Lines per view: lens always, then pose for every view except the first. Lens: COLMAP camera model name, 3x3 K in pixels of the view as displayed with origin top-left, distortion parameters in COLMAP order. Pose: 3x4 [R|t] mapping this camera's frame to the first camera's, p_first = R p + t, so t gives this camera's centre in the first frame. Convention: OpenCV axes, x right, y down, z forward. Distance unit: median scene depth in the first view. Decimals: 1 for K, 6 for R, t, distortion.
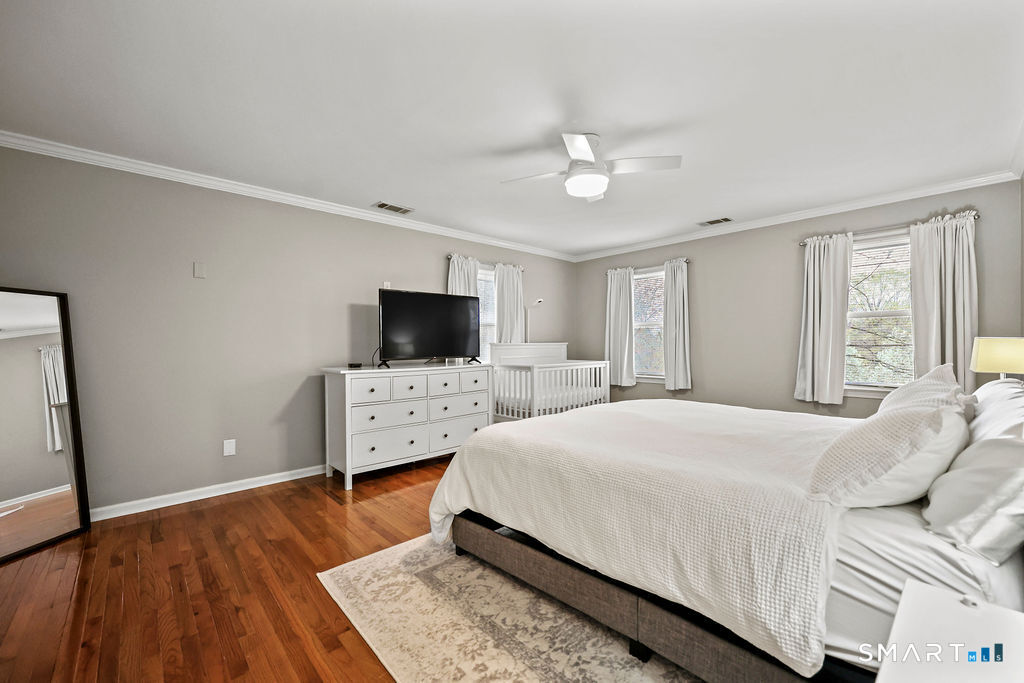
lens RADIAL K [[410.6, 0, 515.0], [0, 410.6, 345.2], [0, 0, 1]] dist [-0.011232, 0.000043]
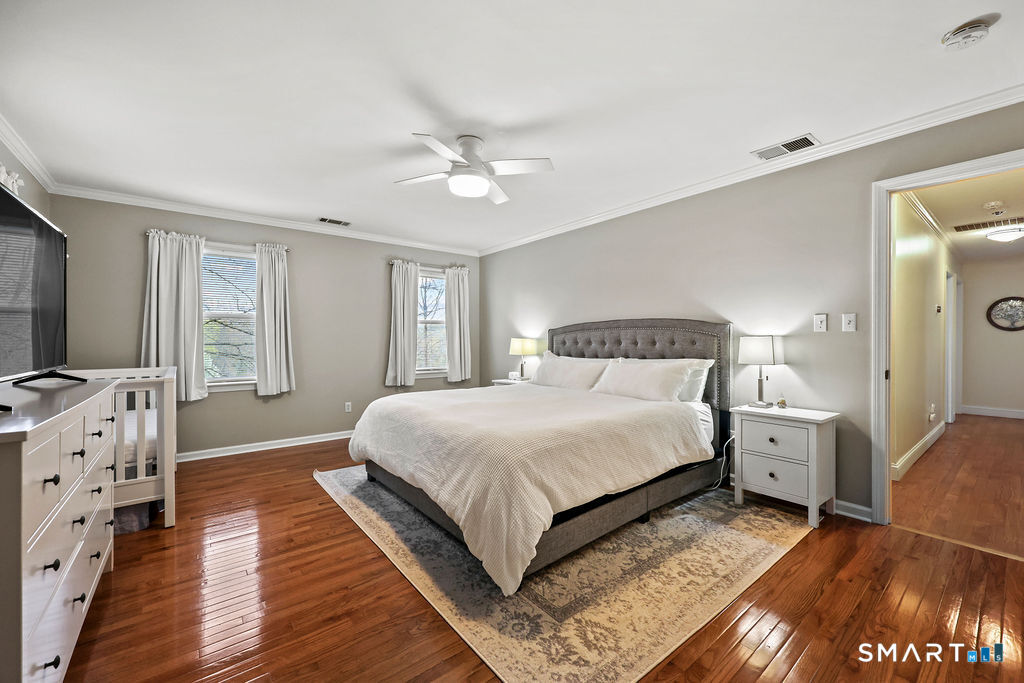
lens RADIAL K [[410.6, 0, 512.8], [0, 410.6, 344.2], [0, 0, 1]] dist [-0.011232, 0.000043]
pose [[0.079974, -0.002902, 0.996793, -1.093653], [0.004757, 0.999985, 0.002529, 0.005279], [-0.996786, 0.004540, 0.079987, 1.058403]]
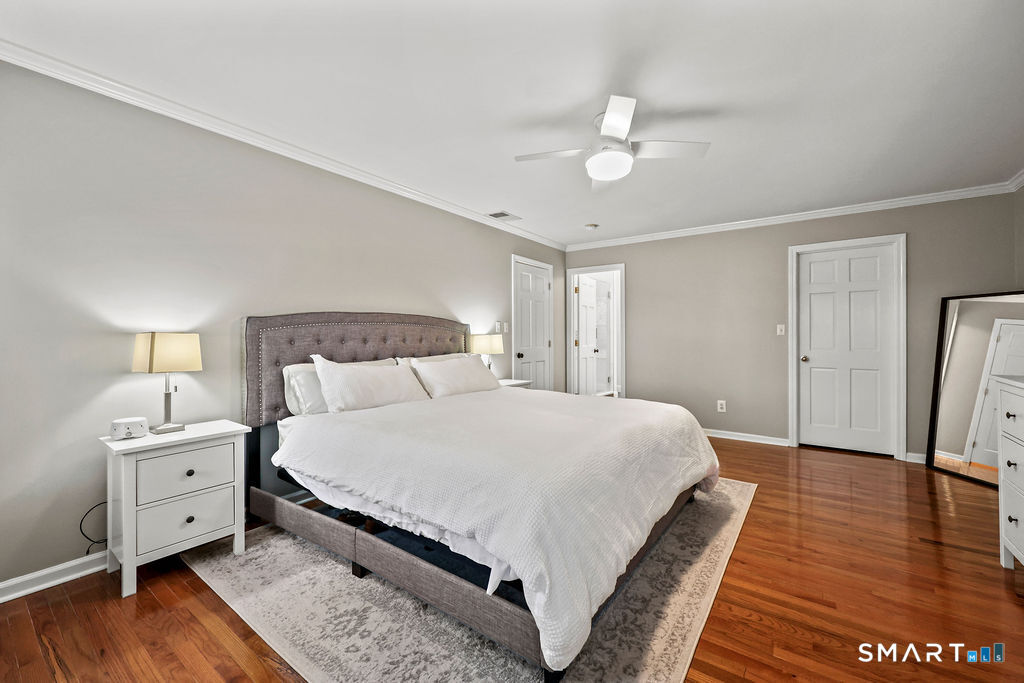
lens RADIAL K [[410.6, 0, 511.1], [0, 410.6, 335.6], [0, 0, 1]] dist [-0.011232, 0.000043]
pose [[-0.983107, 0.006823, -0.182902, 0.744298], [0.006300, 0.999974, 0.003444, -0.016231], [0.182921, 0.002234, -0.983125, 2.447854]]
